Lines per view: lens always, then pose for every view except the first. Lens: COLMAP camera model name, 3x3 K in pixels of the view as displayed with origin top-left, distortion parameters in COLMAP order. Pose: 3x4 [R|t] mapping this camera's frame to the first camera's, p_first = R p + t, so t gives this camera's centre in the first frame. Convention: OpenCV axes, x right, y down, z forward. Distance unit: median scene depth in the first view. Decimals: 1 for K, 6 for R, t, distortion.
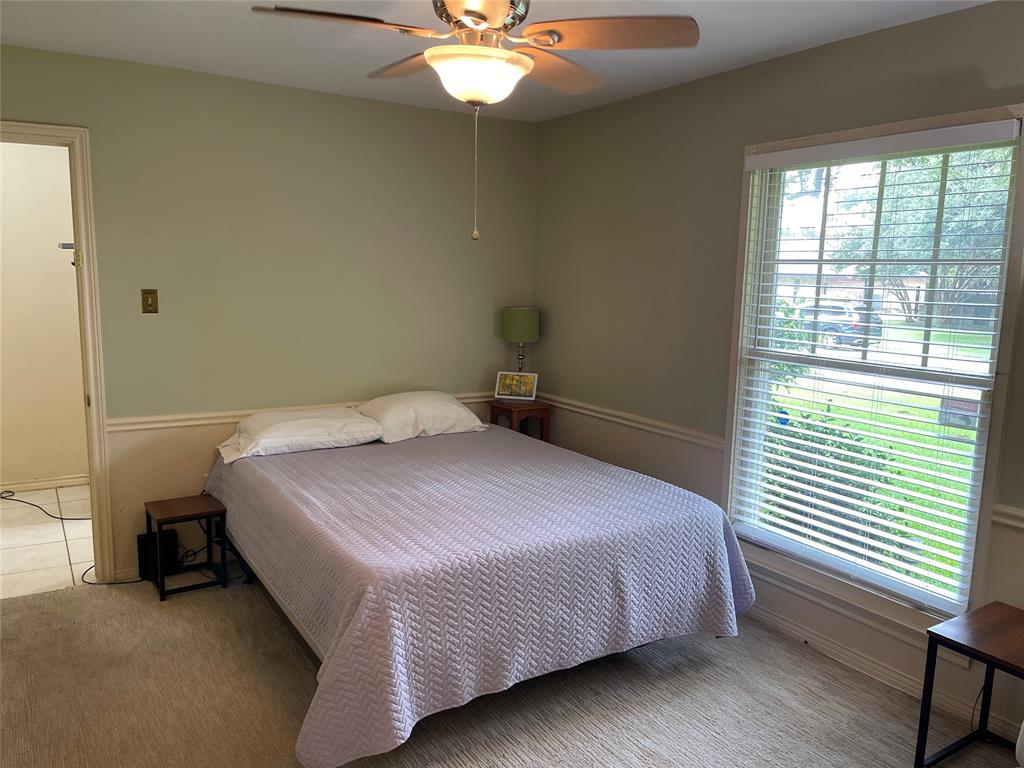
lens RADIAL K [[774.7, 0, 511.5], [0, 774.7, 384.5], [0, 0, 1]] dist [0.029099, -0.028829]
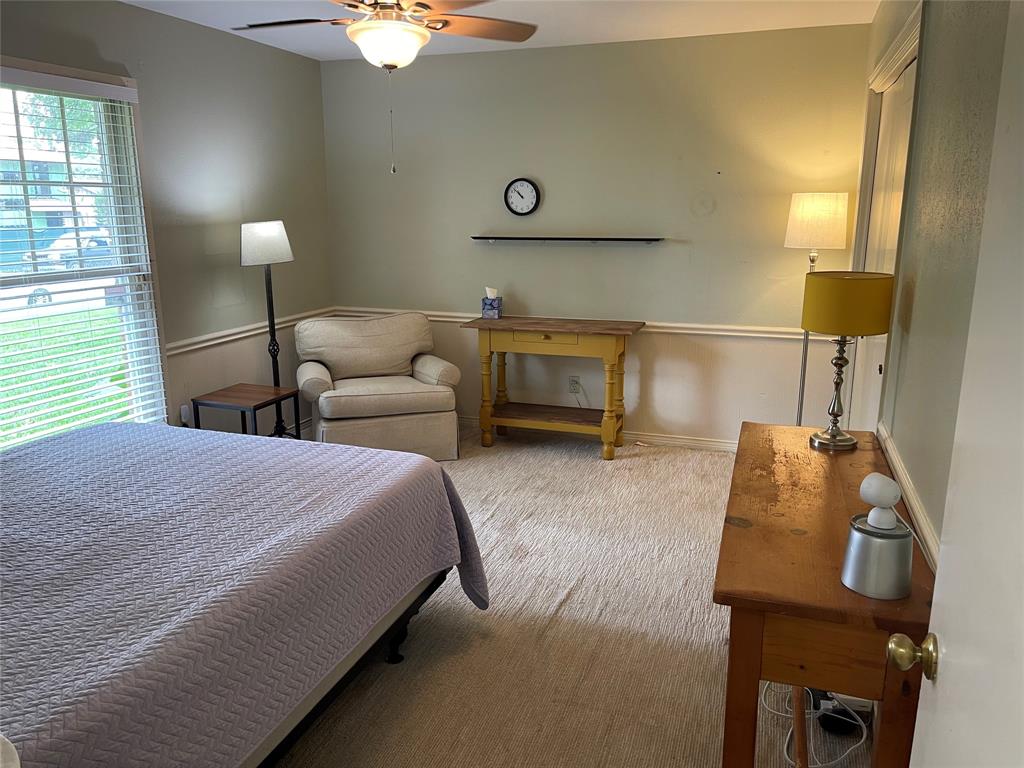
lens RADIAL K [[774.7, 0, 512.1], [0, 774.7, 384.7], [0, 0, 1]] dist [0.029099, -0.028829]
pose [[-0.613795, -0.200068, 0.763694, -0.932842], [0.093727, 0.942047, 0.322121, -0.191737], [-0.783882, 0.269295, -0.559472, 1.237547]]
